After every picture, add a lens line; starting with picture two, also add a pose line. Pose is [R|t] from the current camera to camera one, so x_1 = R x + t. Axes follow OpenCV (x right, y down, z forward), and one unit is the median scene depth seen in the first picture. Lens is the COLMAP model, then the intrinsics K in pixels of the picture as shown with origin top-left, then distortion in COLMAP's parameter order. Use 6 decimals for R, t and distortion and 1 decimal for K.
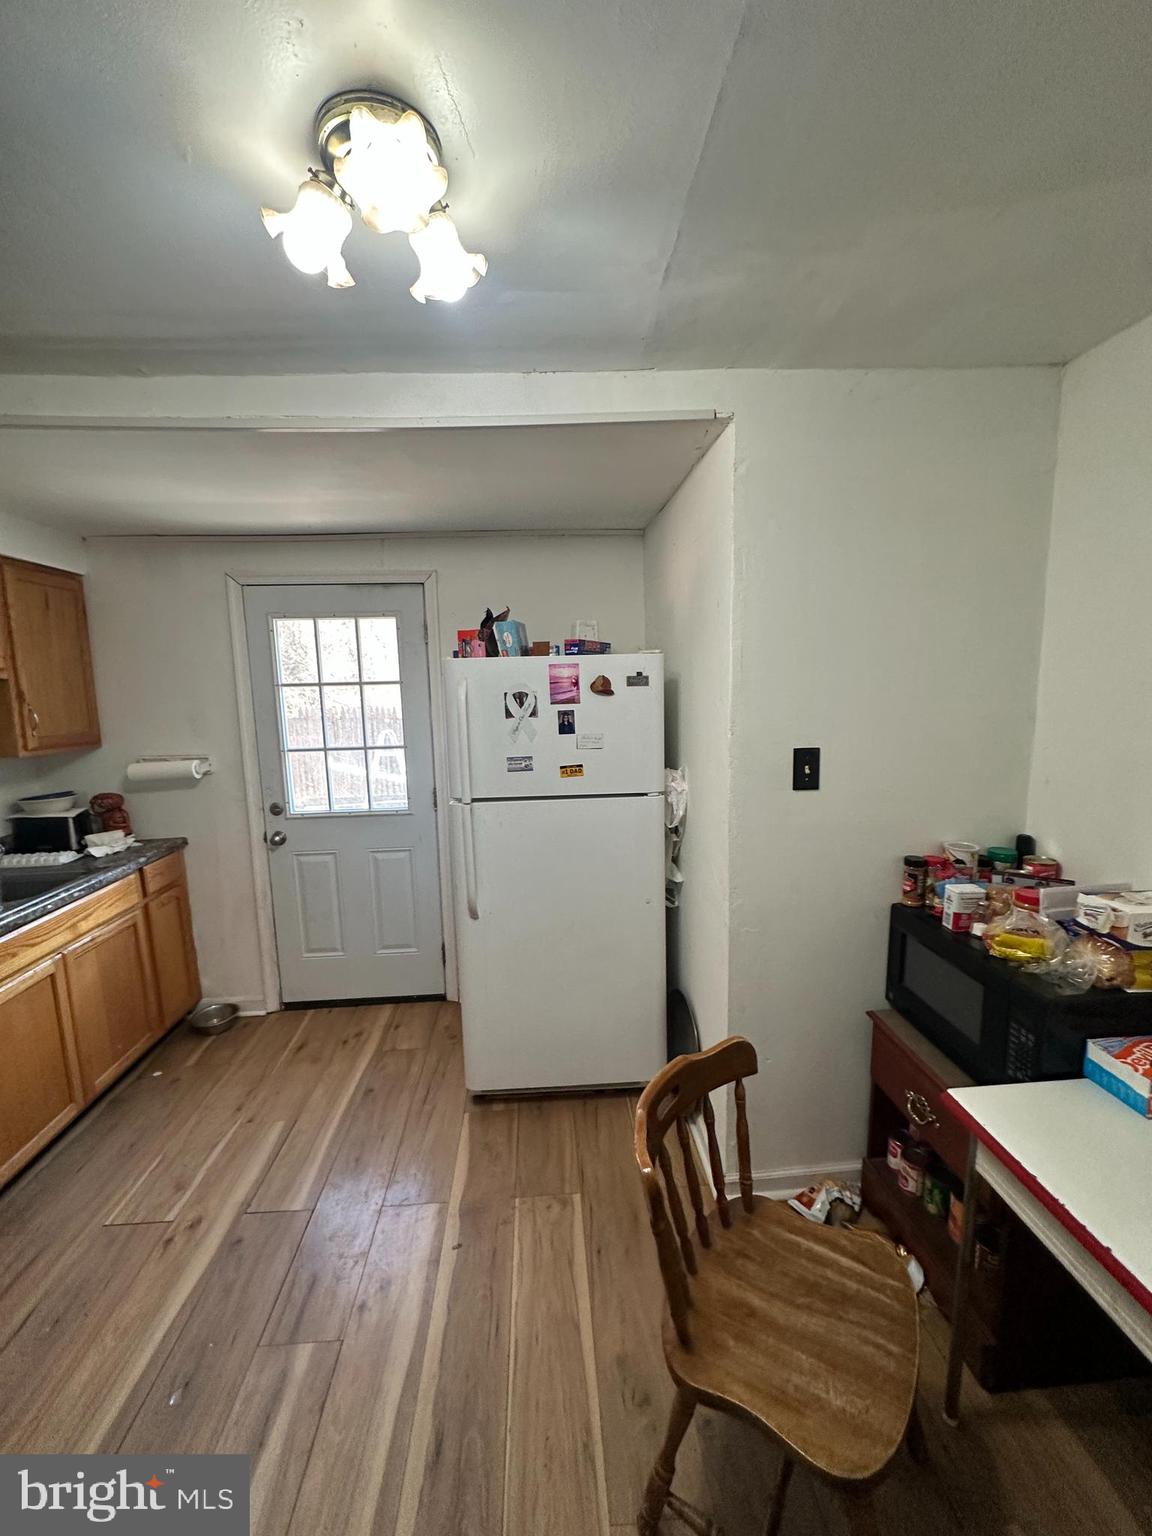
lens RADIAL K [[612.0, 0, 574.4], [0, 612.0, 763.2], [0, 0, 1]] dist [-0.002471, 0.000551]
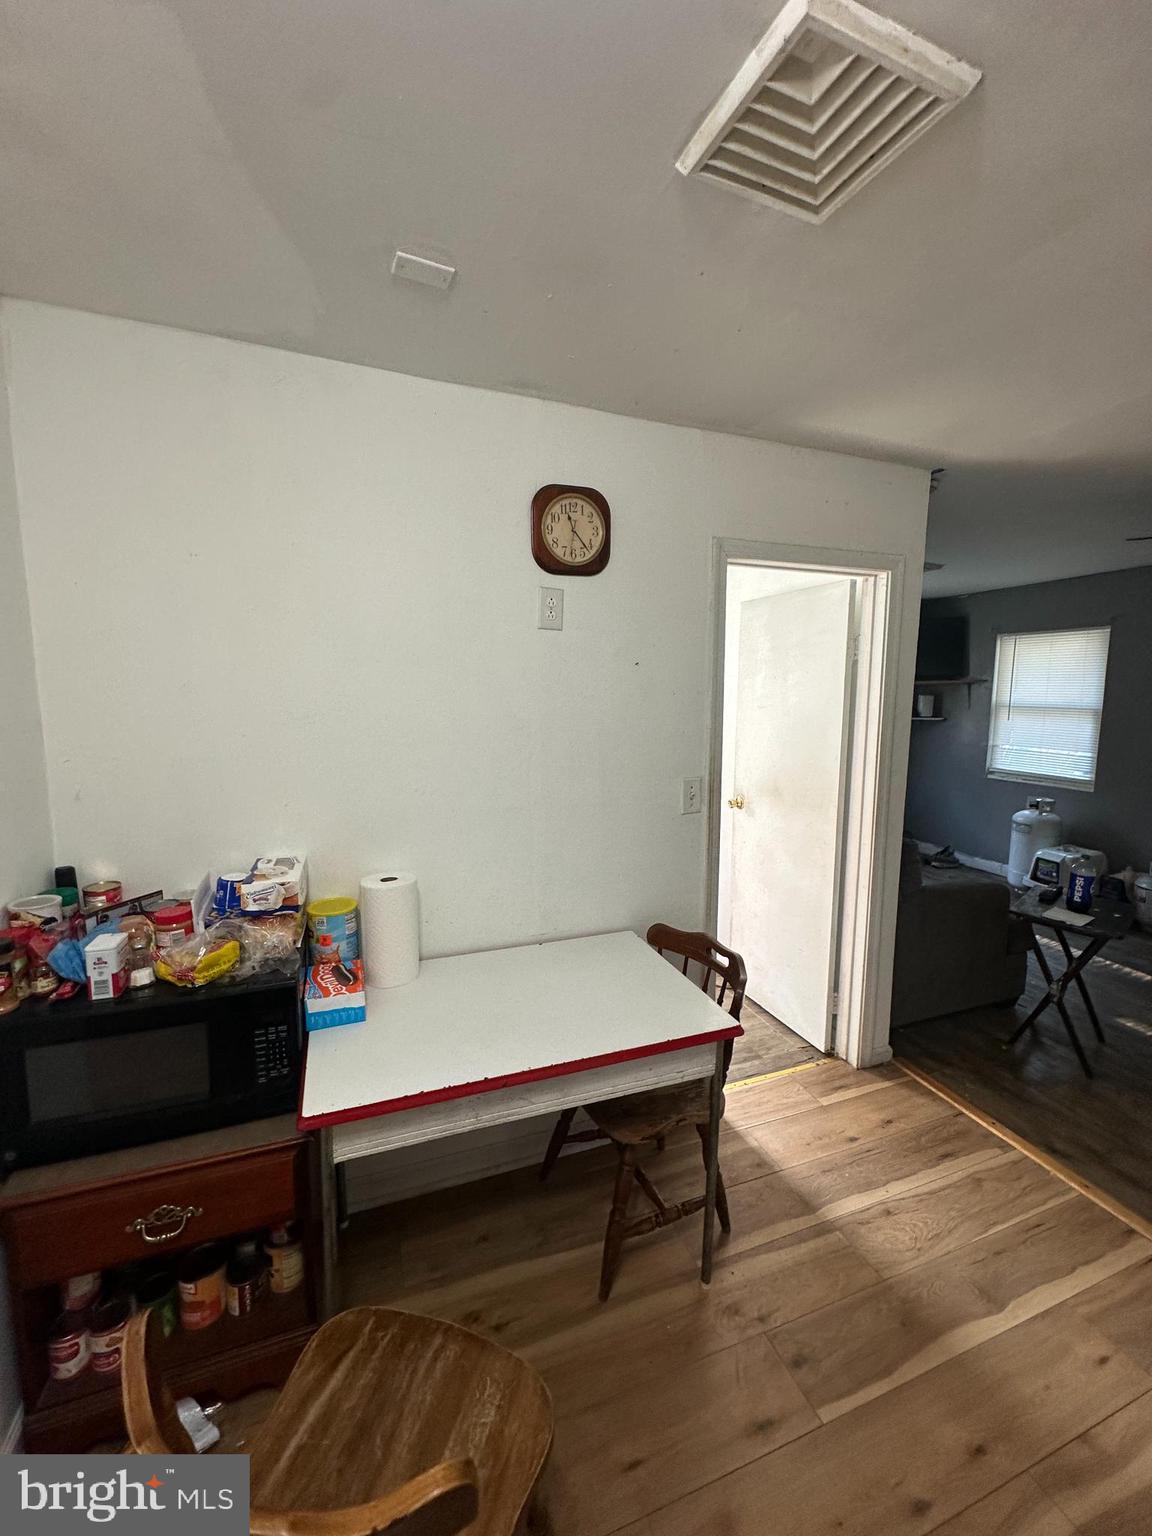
lens RADIAL K [[612.0, 0, 574.3], [0, 612.0, 767.4], [0, 0, 1]] dist [-0.002471, 0.000551]
pose [[-0.285134, -0.108043, 0.952379, -0.323109], [0.119646, 0.981843, 0.147207, -0.073955], [-0.950991, 0.155922, -0.267029, 0.737502]]
